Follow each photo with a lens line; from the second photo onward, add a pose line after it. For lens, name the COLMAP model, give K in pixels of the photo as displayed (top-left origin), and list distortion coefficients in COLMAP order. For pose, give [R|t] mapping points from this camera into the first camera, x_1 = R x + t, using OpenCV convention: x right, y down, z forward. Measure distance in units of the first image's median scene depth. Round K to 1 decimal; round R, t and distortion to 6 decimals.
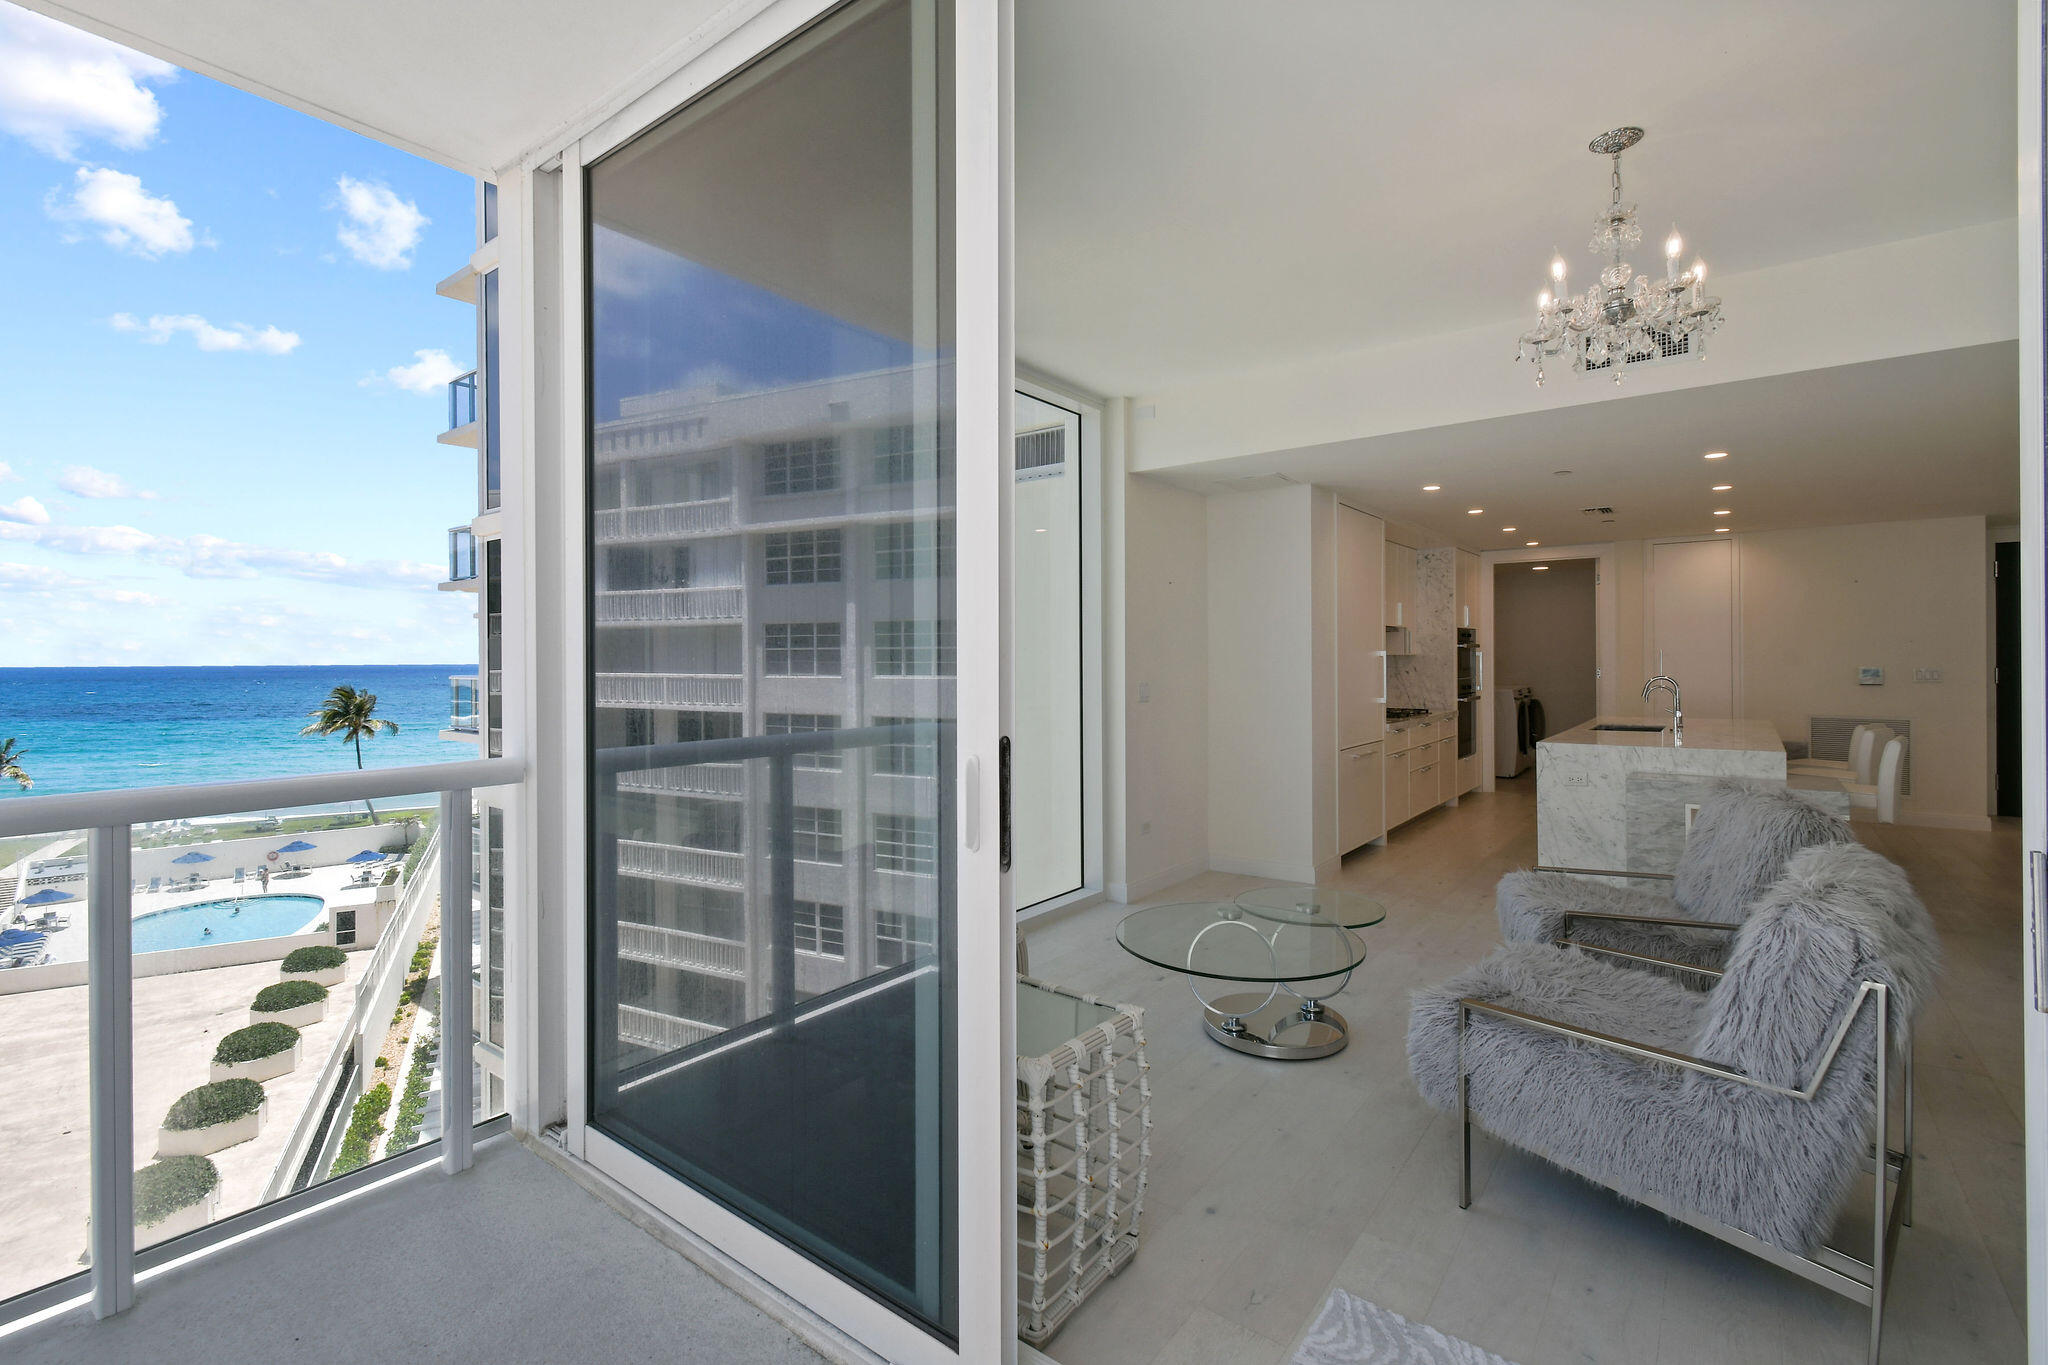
lens RADIAL K [[942.2, 0, 1024.0], [0, 942.2, 682.5], [0, 0, 1]] dist [0.003100, 0.000216]
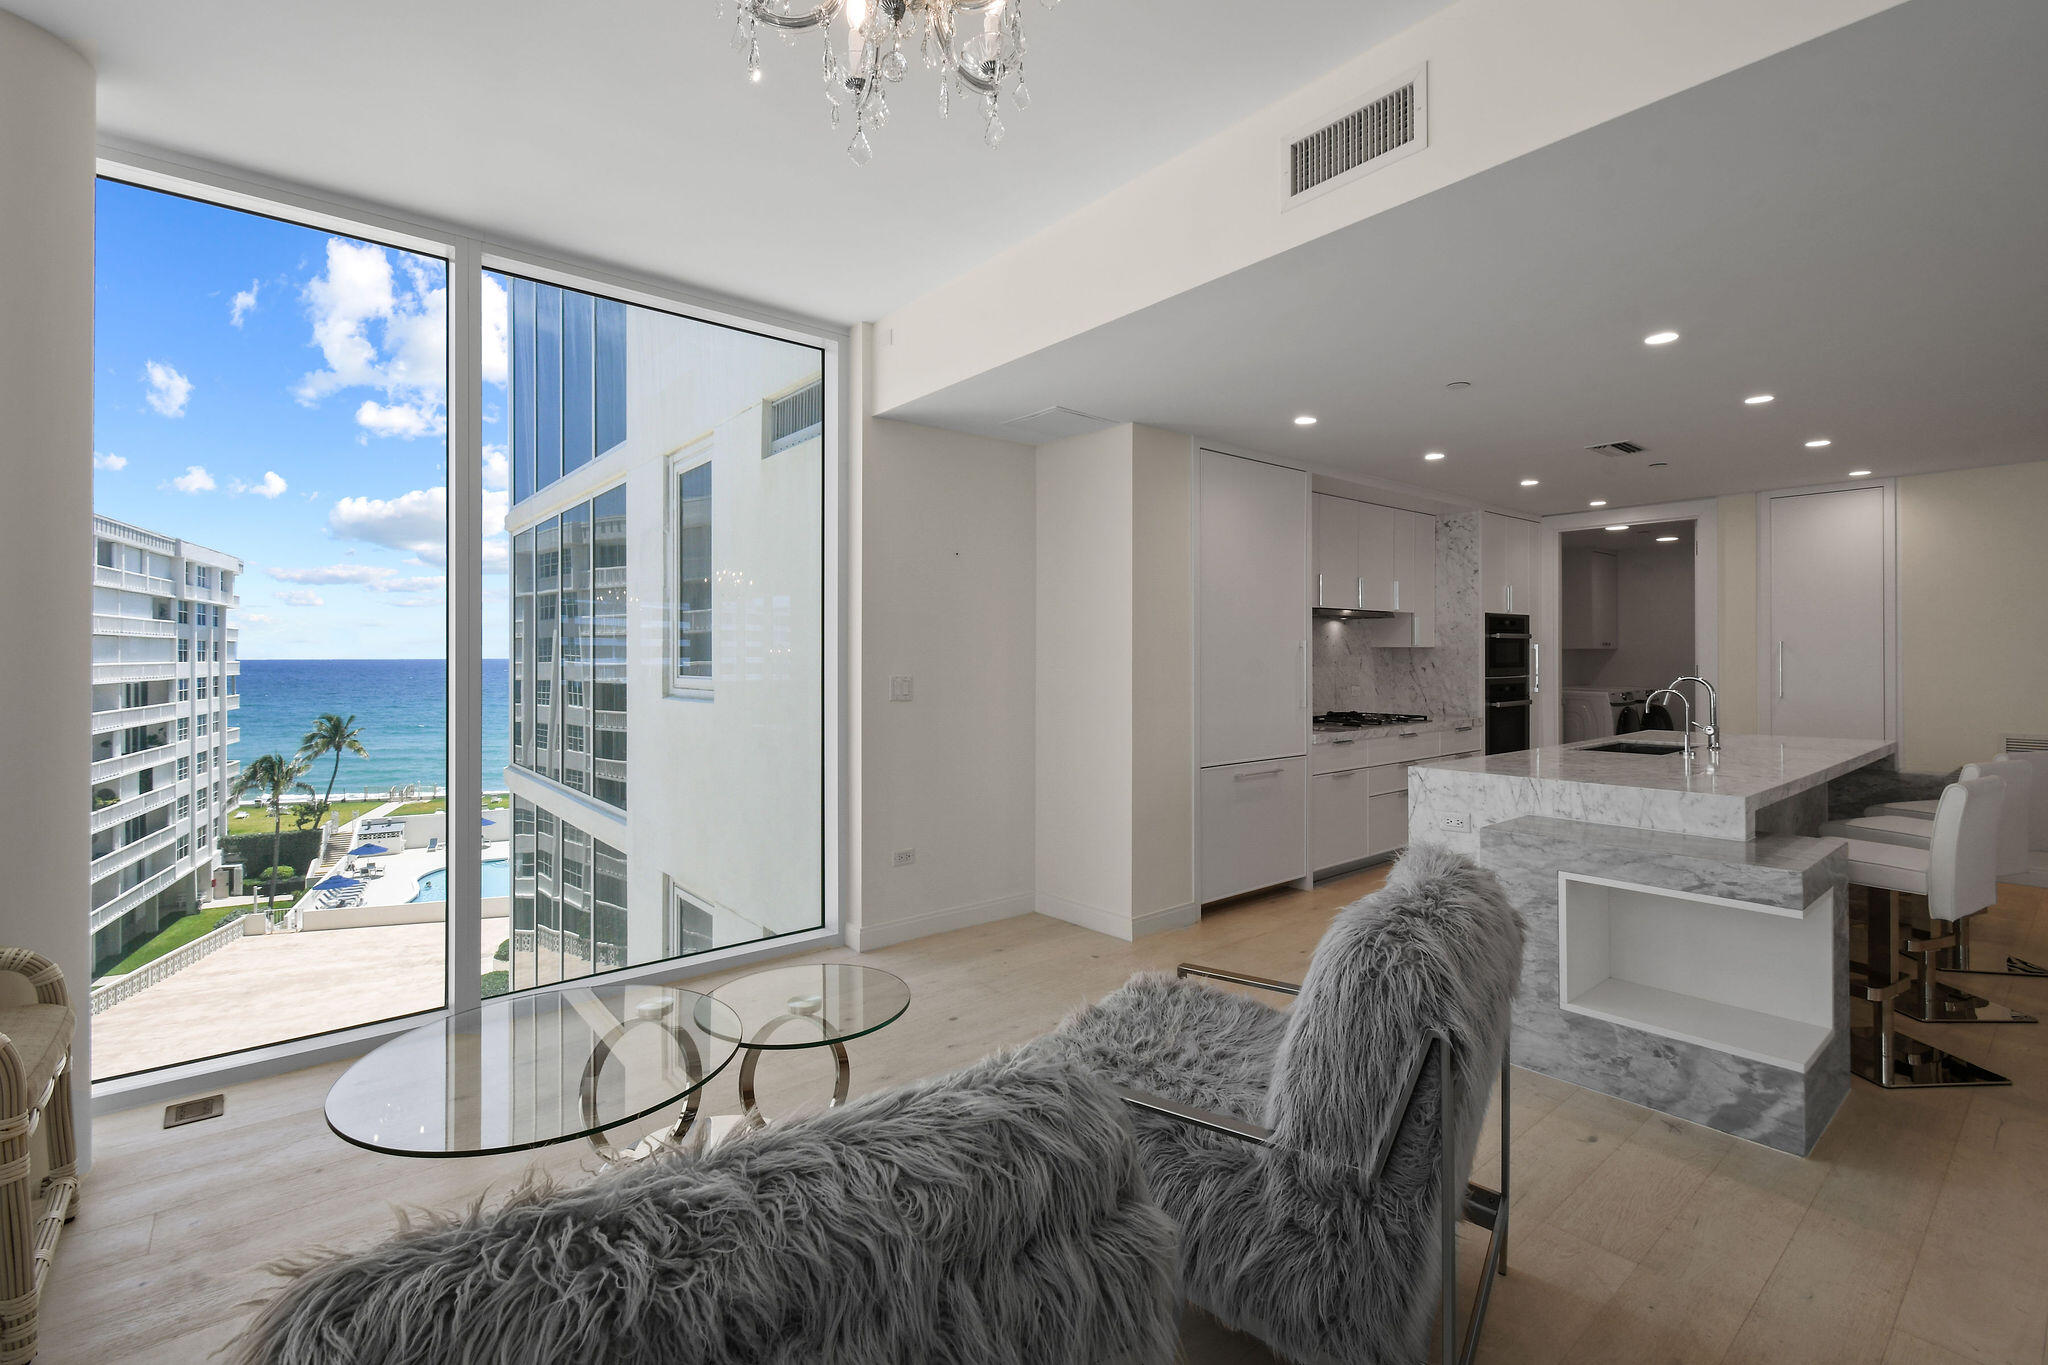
lens RADIAL K [[934.6, 0, 1027.8], [0, 934.6, 669.7], [0, 0, 1]] dist [0.005047, 0.000479]
pose [[0.975411, 0.008127, -0.220243, 0.256394], [-0.010189, 0.999914, -0.008228, -0.000436], [0.220157, 0.010270, 0.975410, 0.153713]]
